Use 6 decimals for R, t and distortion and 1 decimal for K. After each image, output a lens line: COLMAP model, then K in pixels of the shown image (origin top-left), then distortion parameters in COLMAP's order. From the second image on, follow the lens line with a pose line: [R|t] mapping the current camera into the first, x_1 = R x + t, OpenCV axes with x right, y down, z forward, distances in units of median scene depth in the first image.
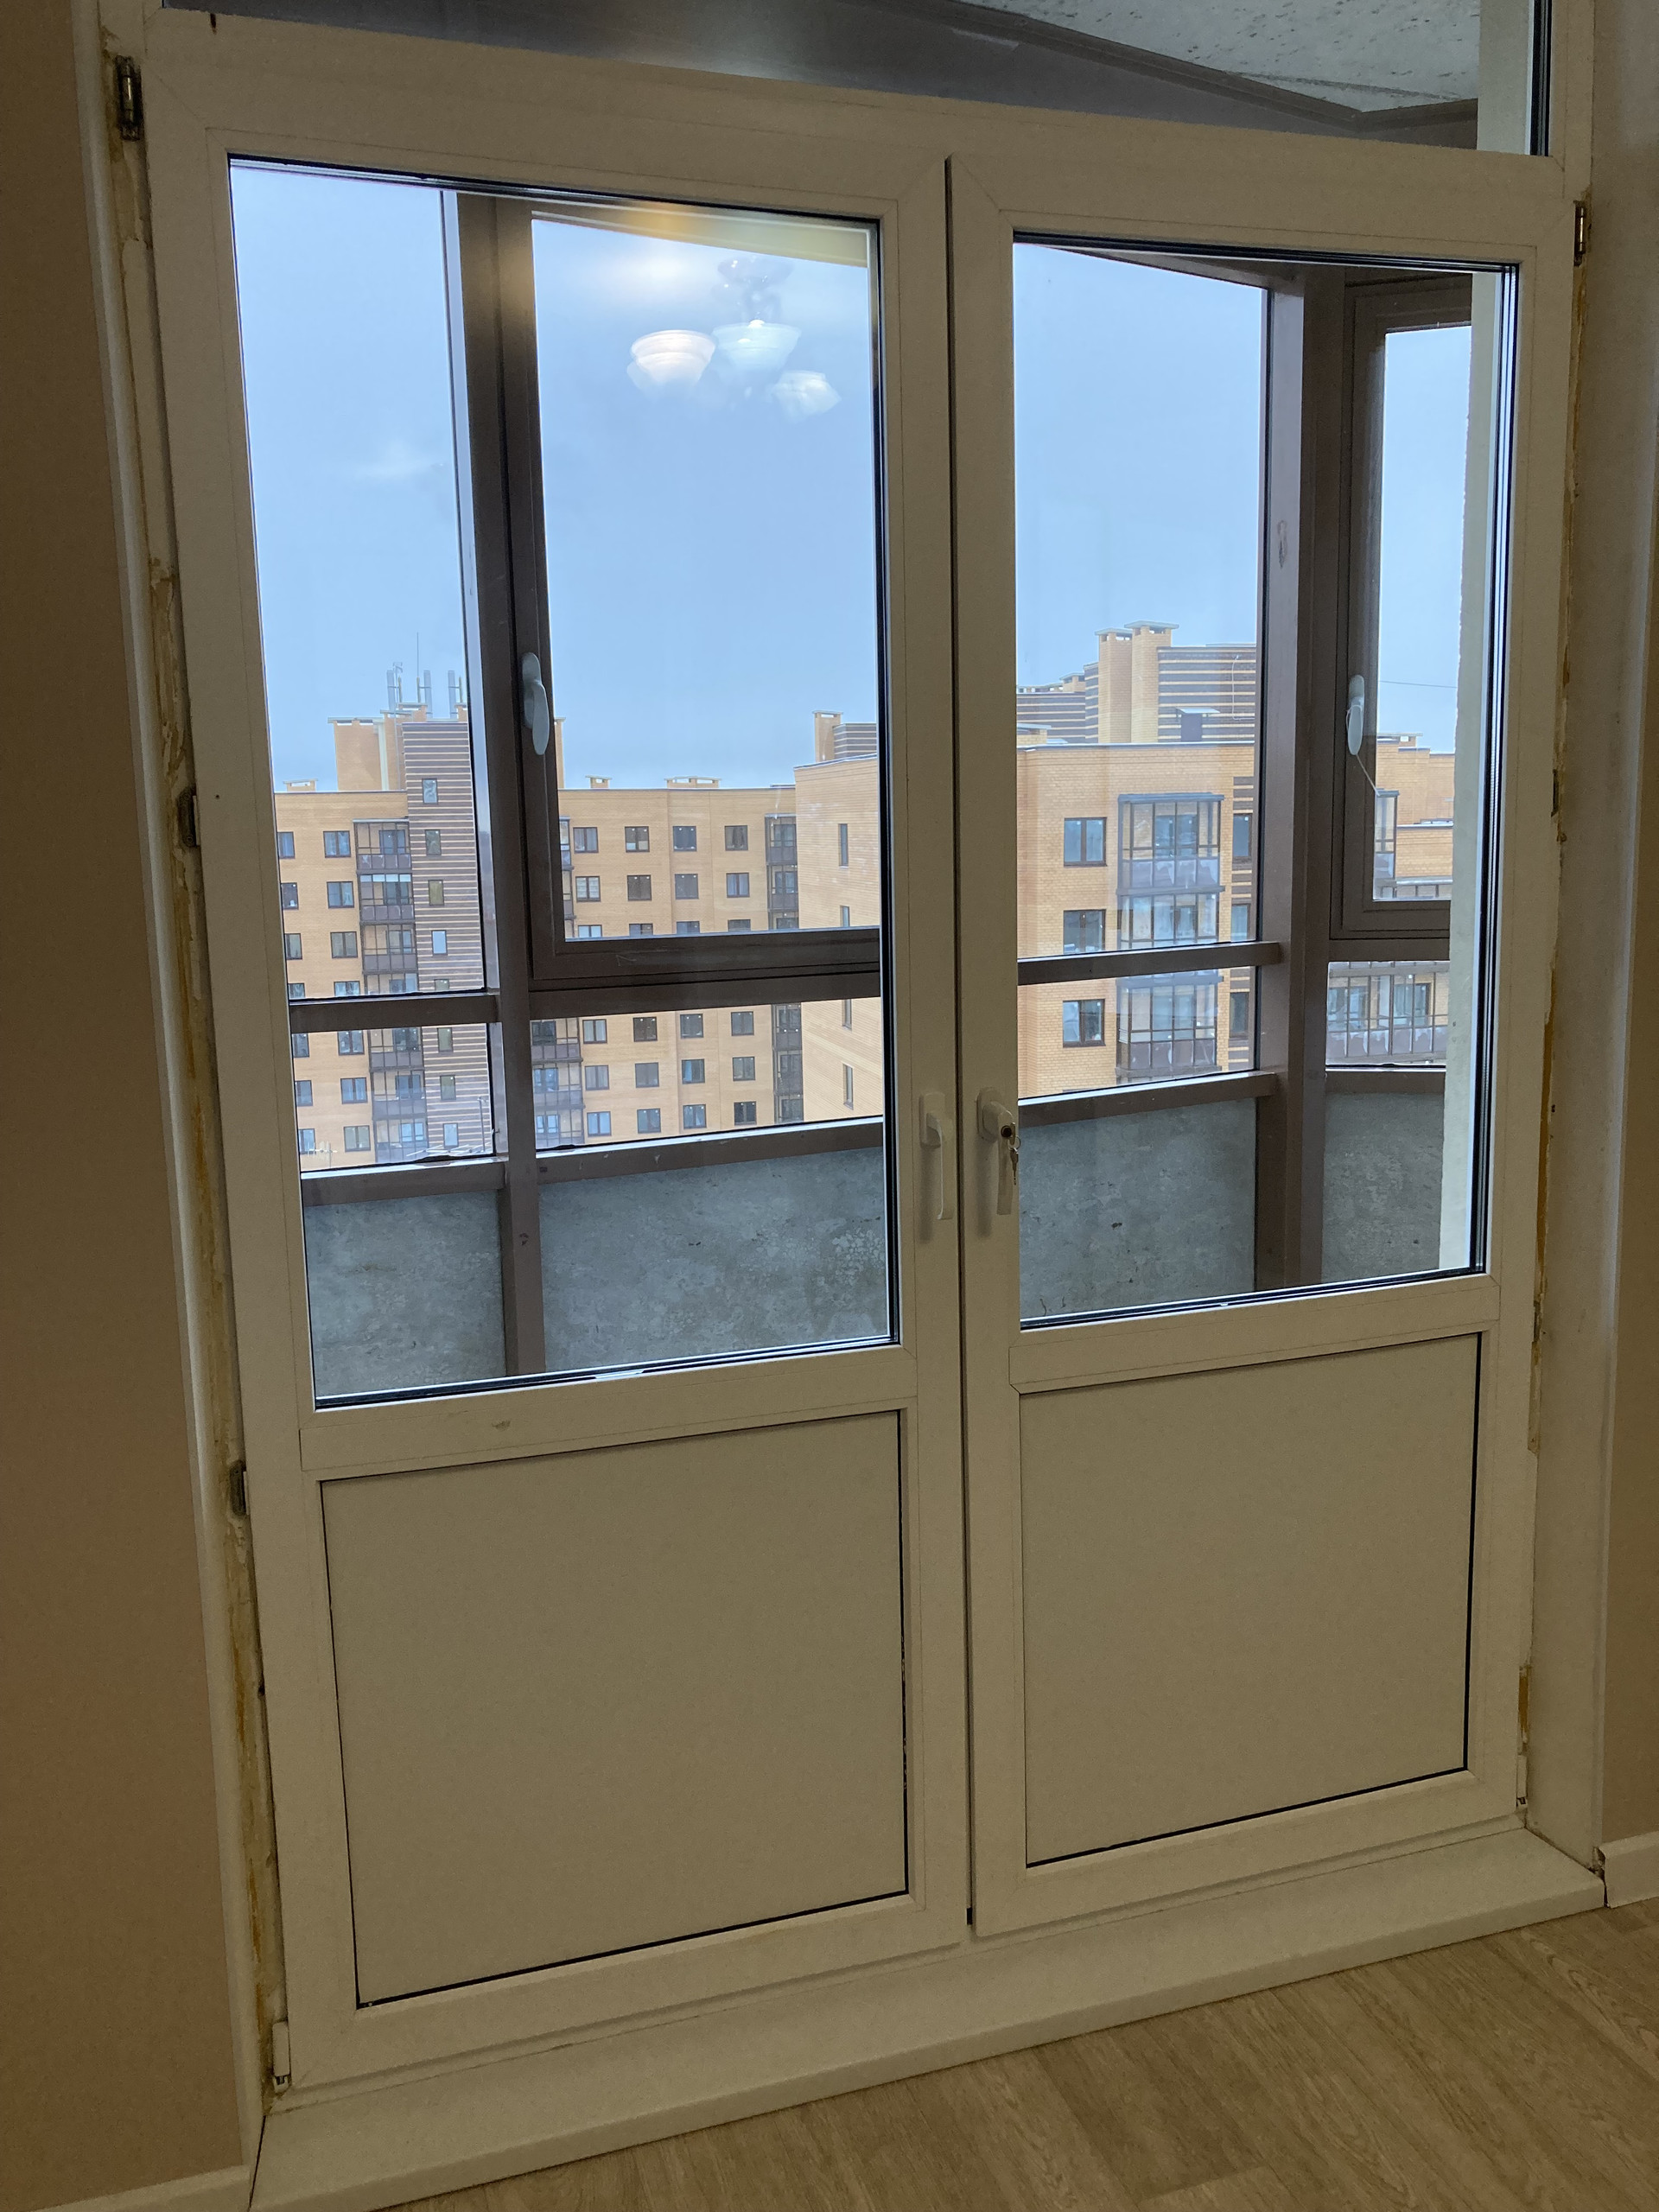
lens RADIAL K [[1827.7, 0, 859.6], [0, 1827.7, 1129.0], [0, 0, 1]] dist [0.044257, -0.022650]
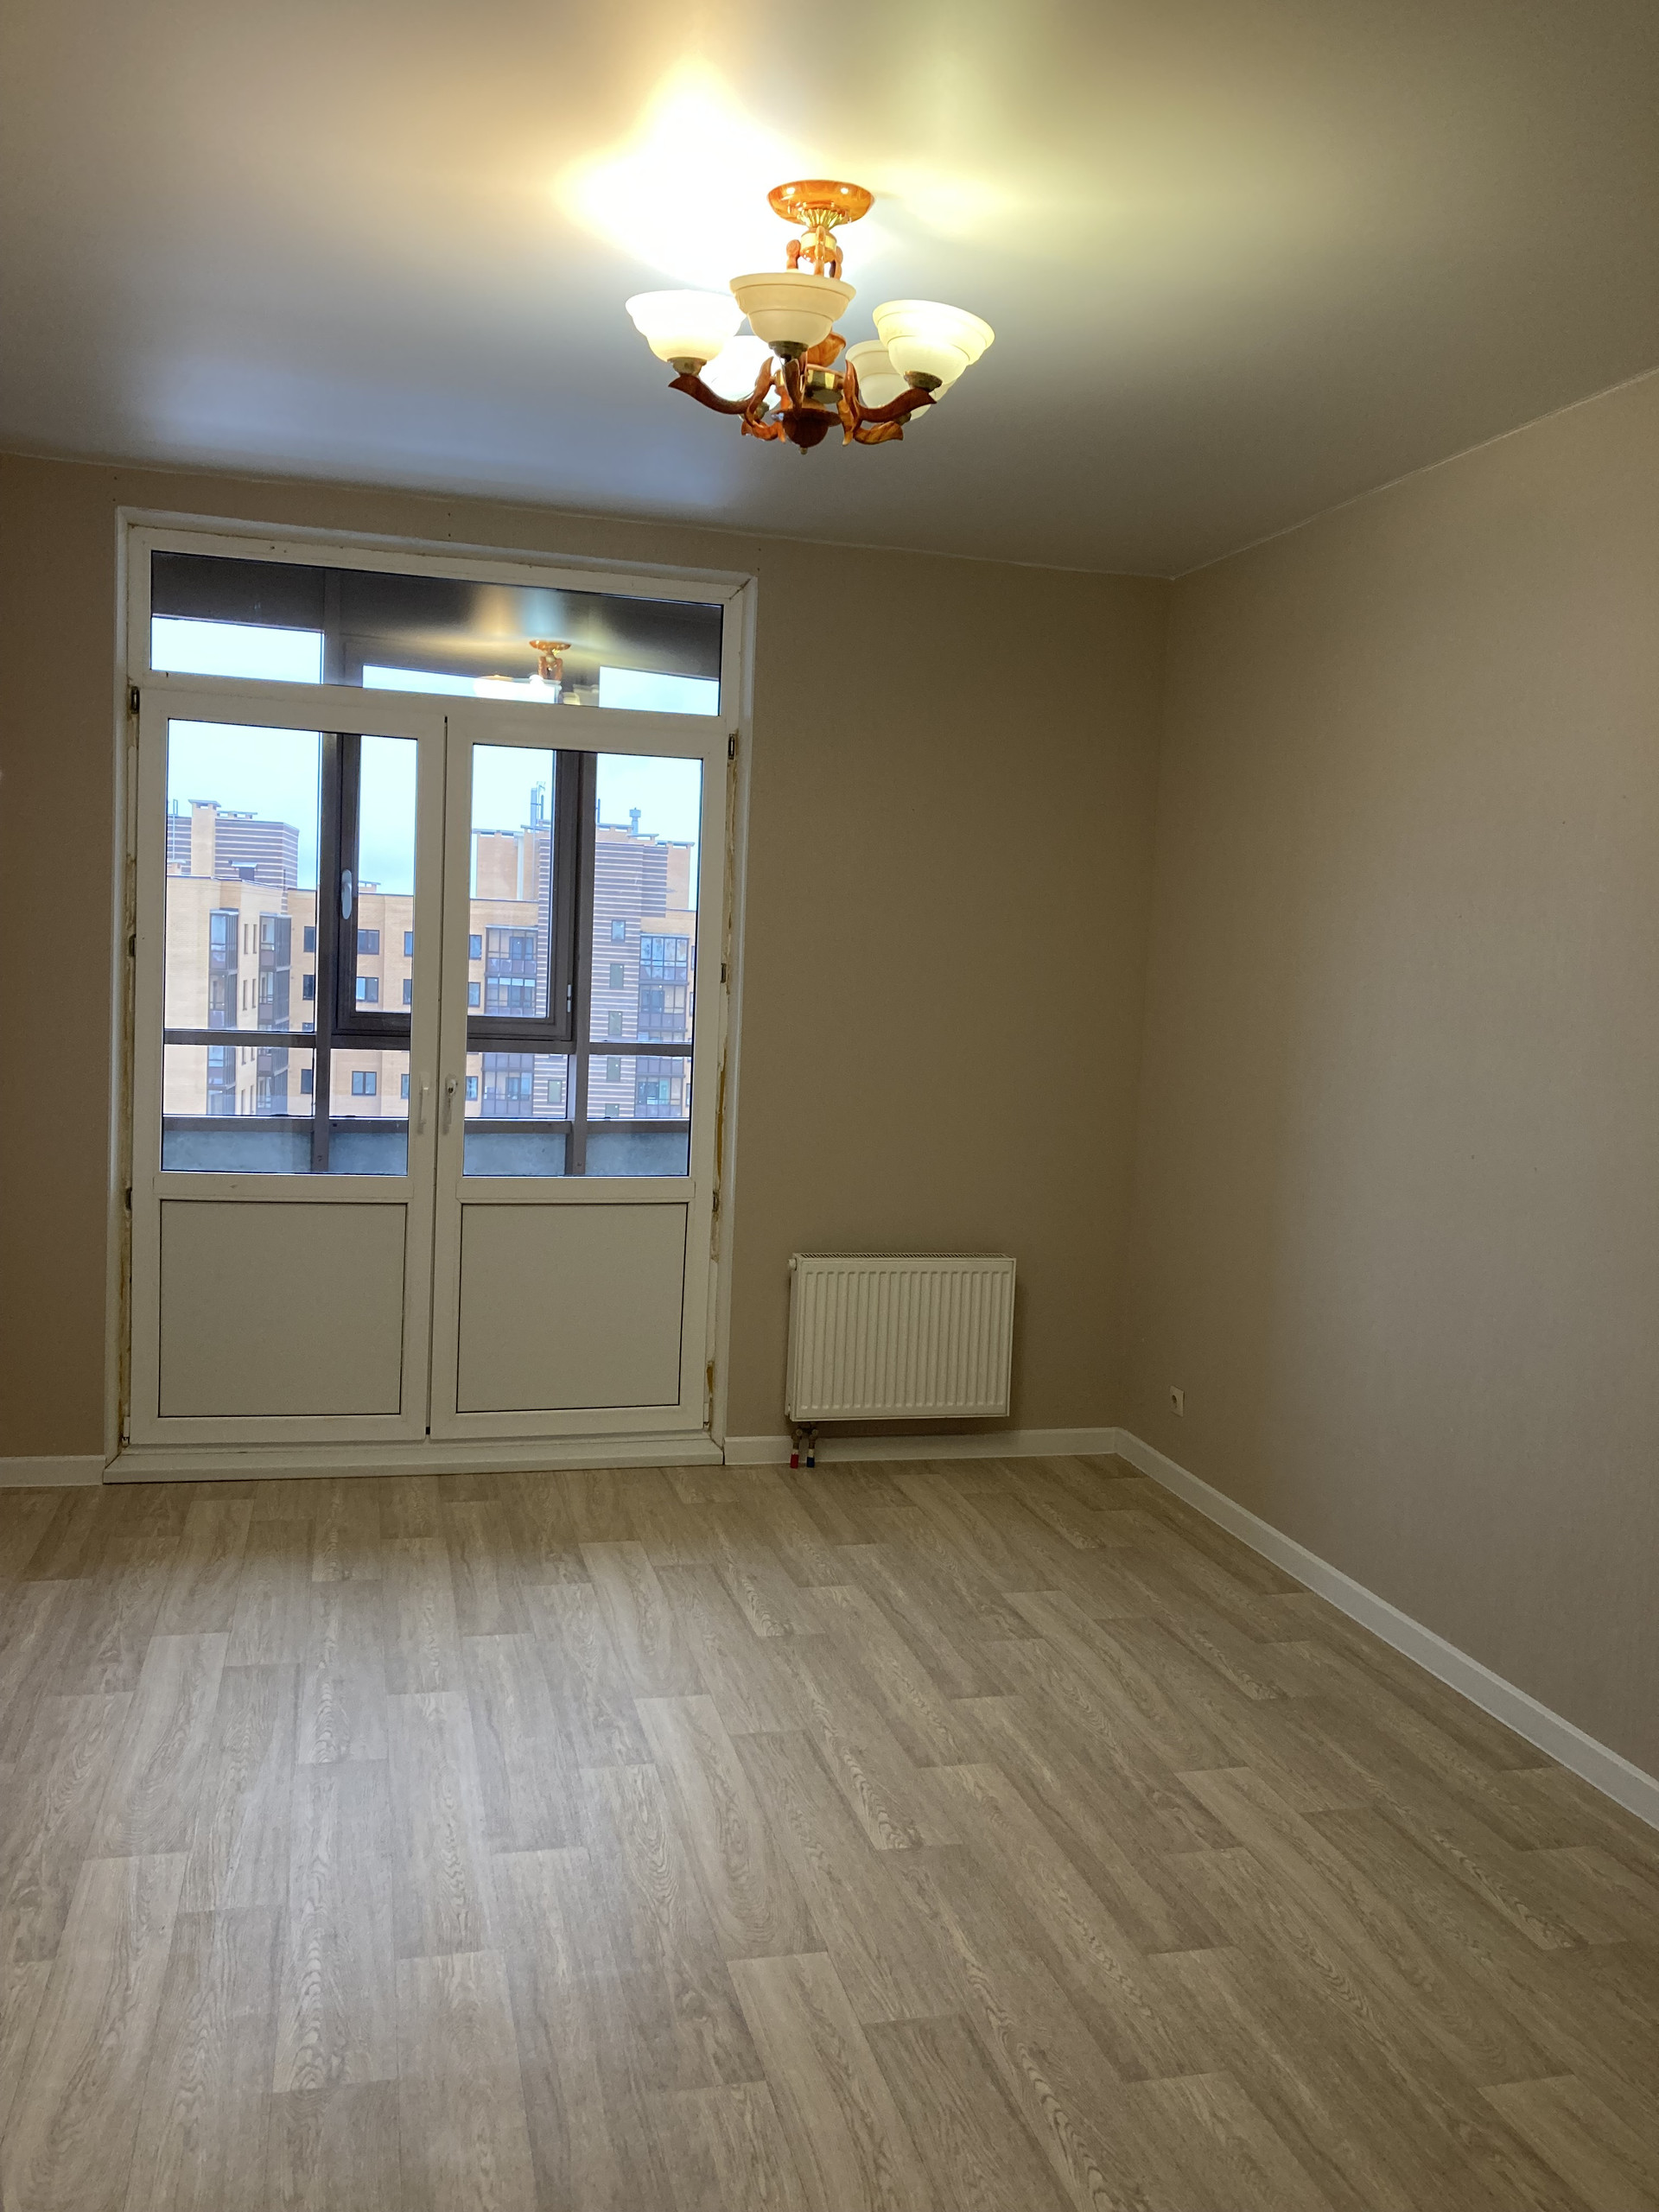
lens RADIAL K [[1827.7, 0, 862.3], [0, 1827.7, 1130.6], [0, 0, 1]] dist [0.044257, -0.022650]
pose [[0.995122, 0.074747, -0.064385, 0.544179], [-0.079082, 0.994571, -0.067641, 0.122088], [0.058979, 0.072403, 0.995630, -0.979371]]
